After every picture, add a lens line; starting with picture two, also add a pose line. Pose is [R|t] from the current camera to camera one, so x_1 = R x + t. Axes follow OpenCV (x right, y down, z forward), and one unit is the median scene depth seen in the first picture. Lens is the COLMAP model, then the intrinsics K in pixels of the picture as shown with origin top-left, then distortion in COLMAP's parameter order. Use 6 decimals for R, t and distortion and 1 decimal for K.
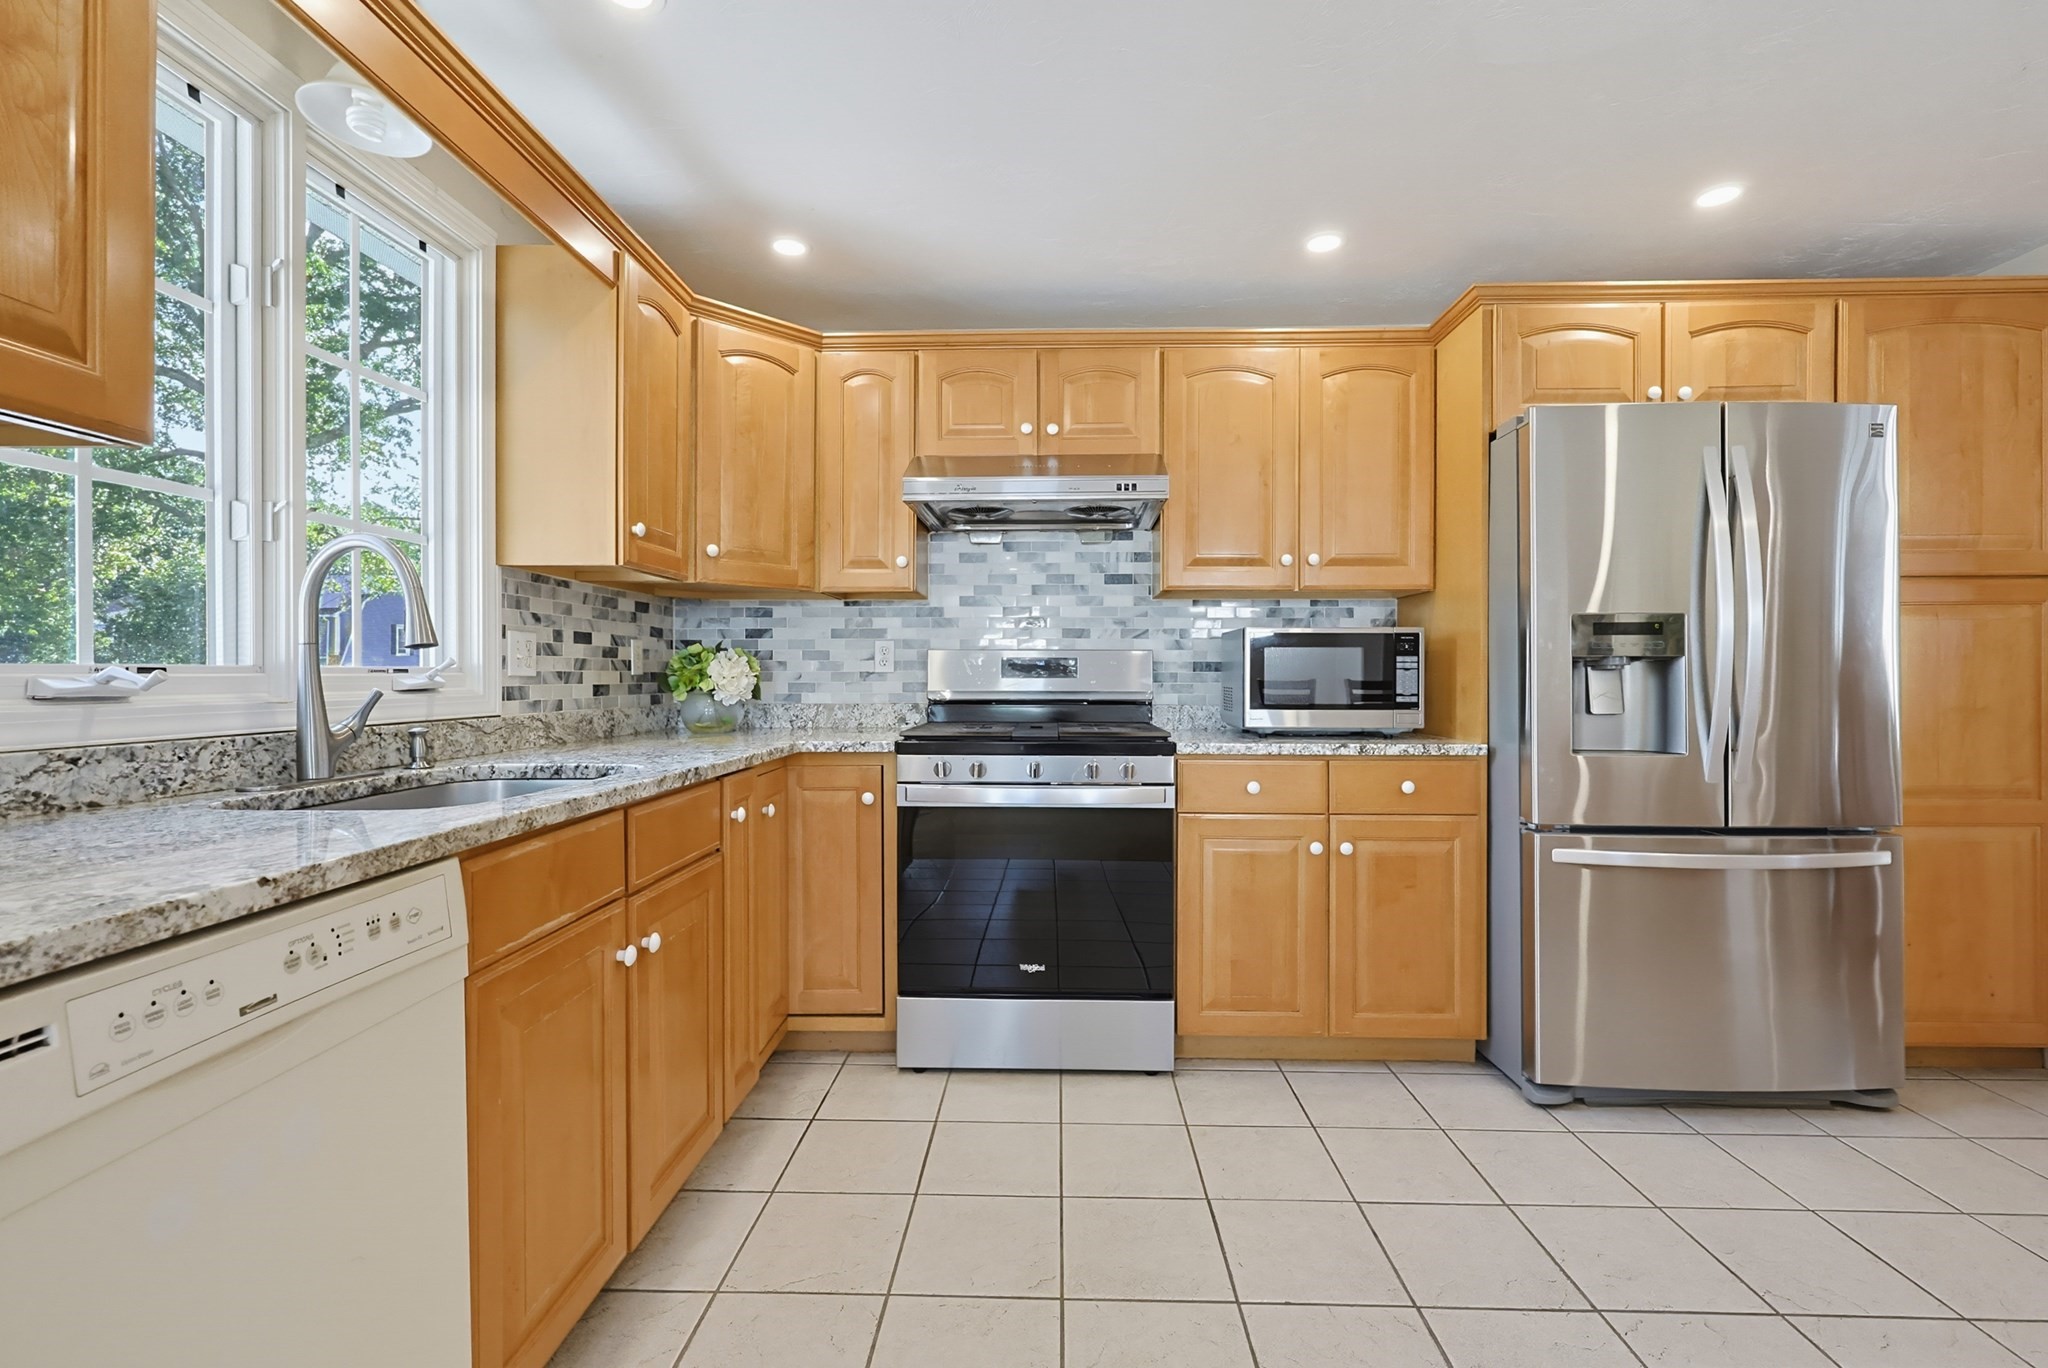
lens RADIAL K [[888.4, 0, 1034.4], [0, 888.4, 677.8], [0, 0, 1]] dist [-0.000596, 0.000201]
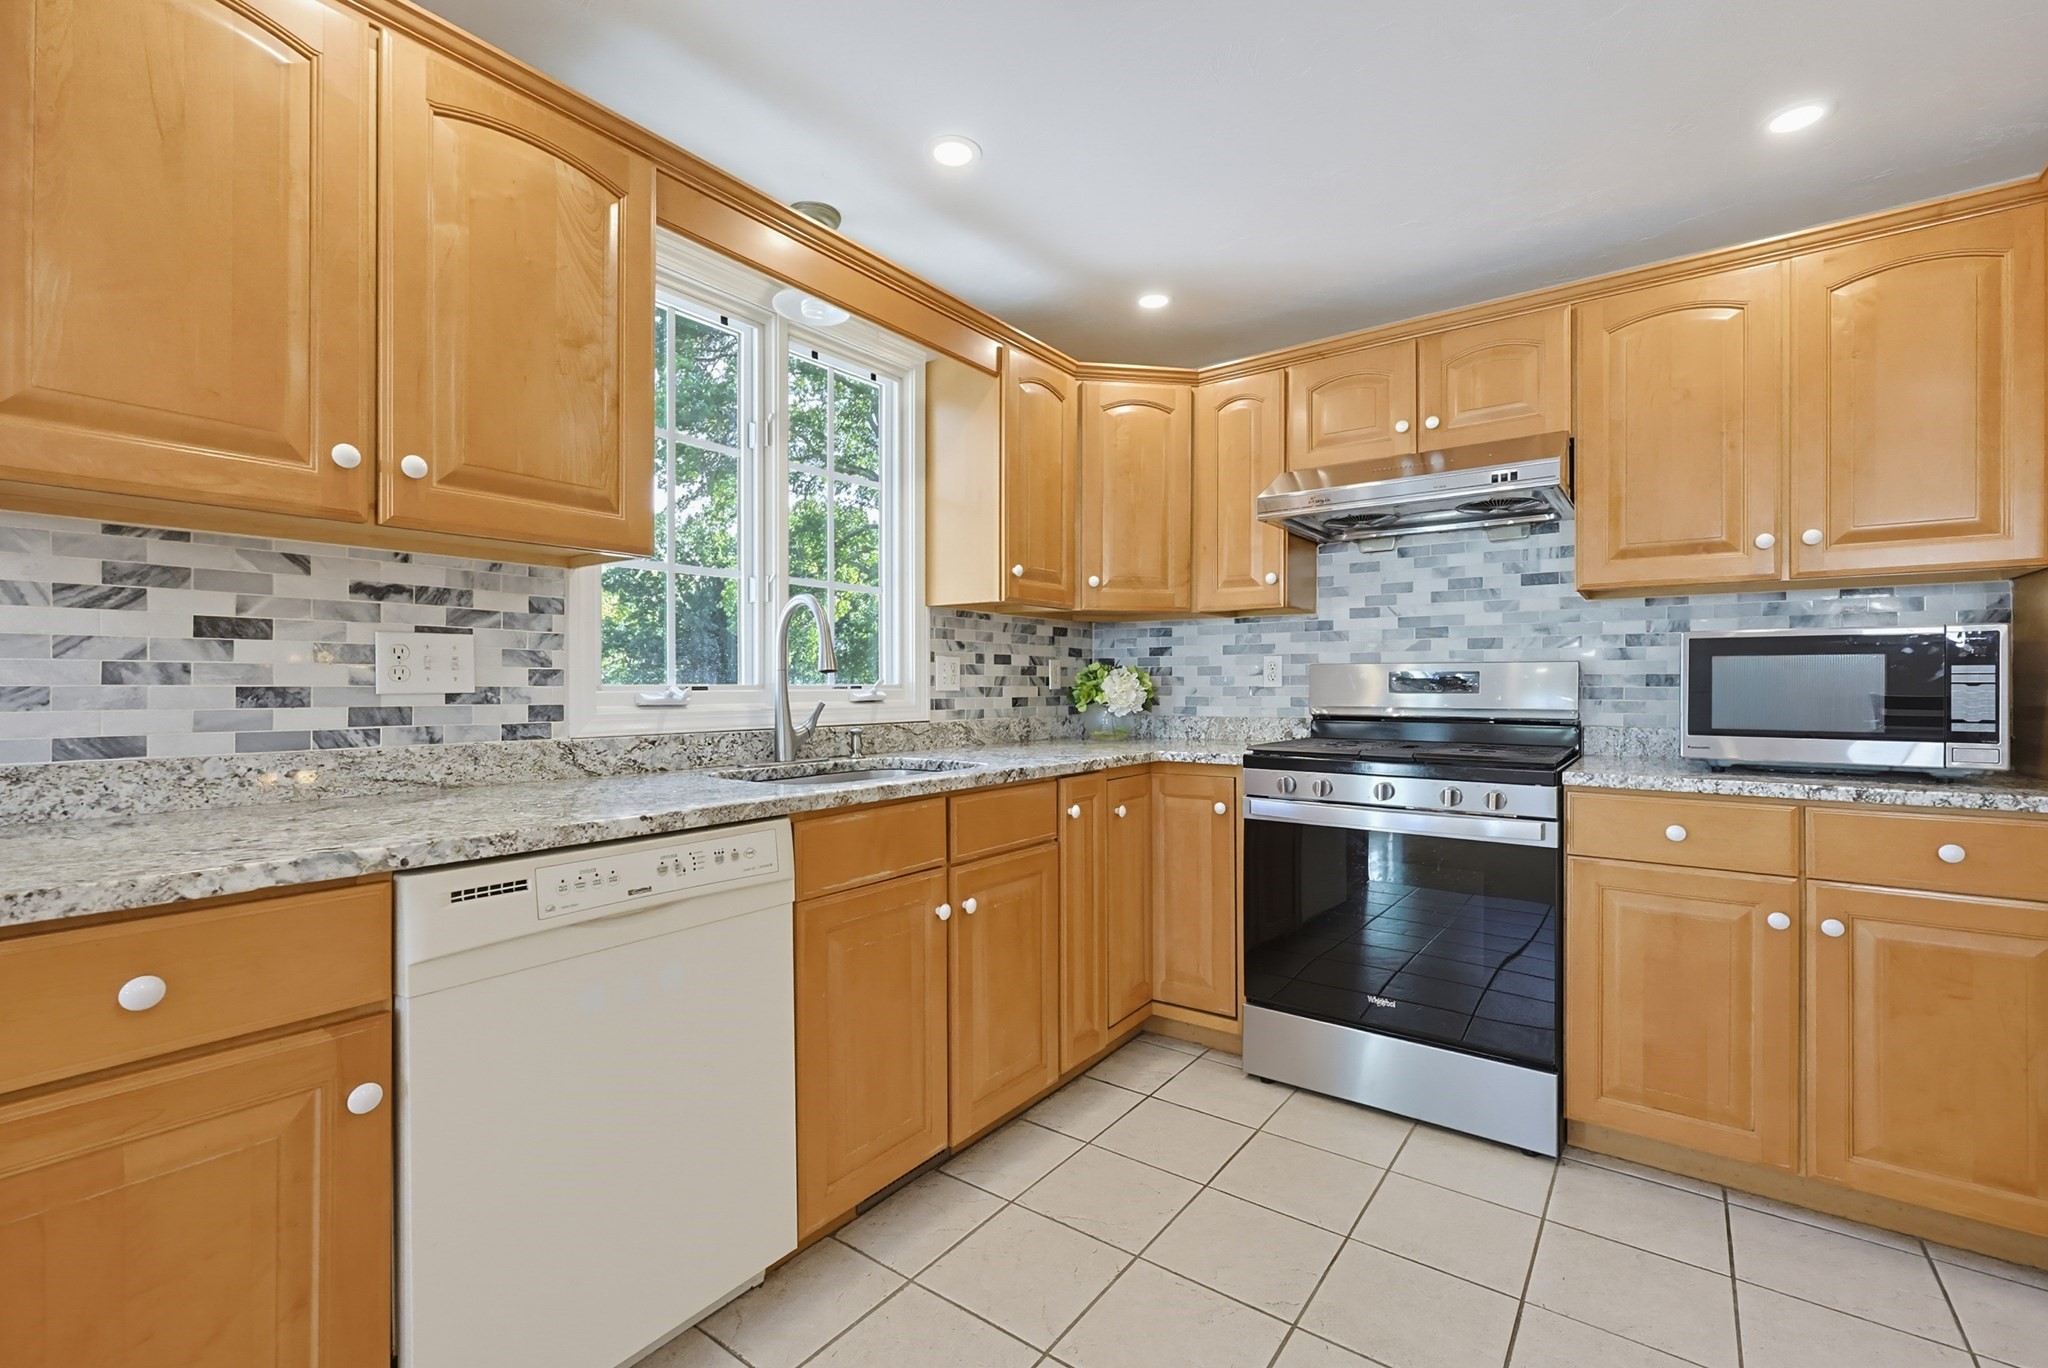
lens RADIAL K [[881.8, 0, 1021.1], [0, 881.8, 685.0], [0, 0, 1]] dist [0.000598, 0.000089]
pose [[0.820096, -0.000419, -0.572226, 0.215857], [-0.001847, 0.999993, -0.003380, -0.005735], [0.572223, 0.003829, 0.820089, 0.012826]]
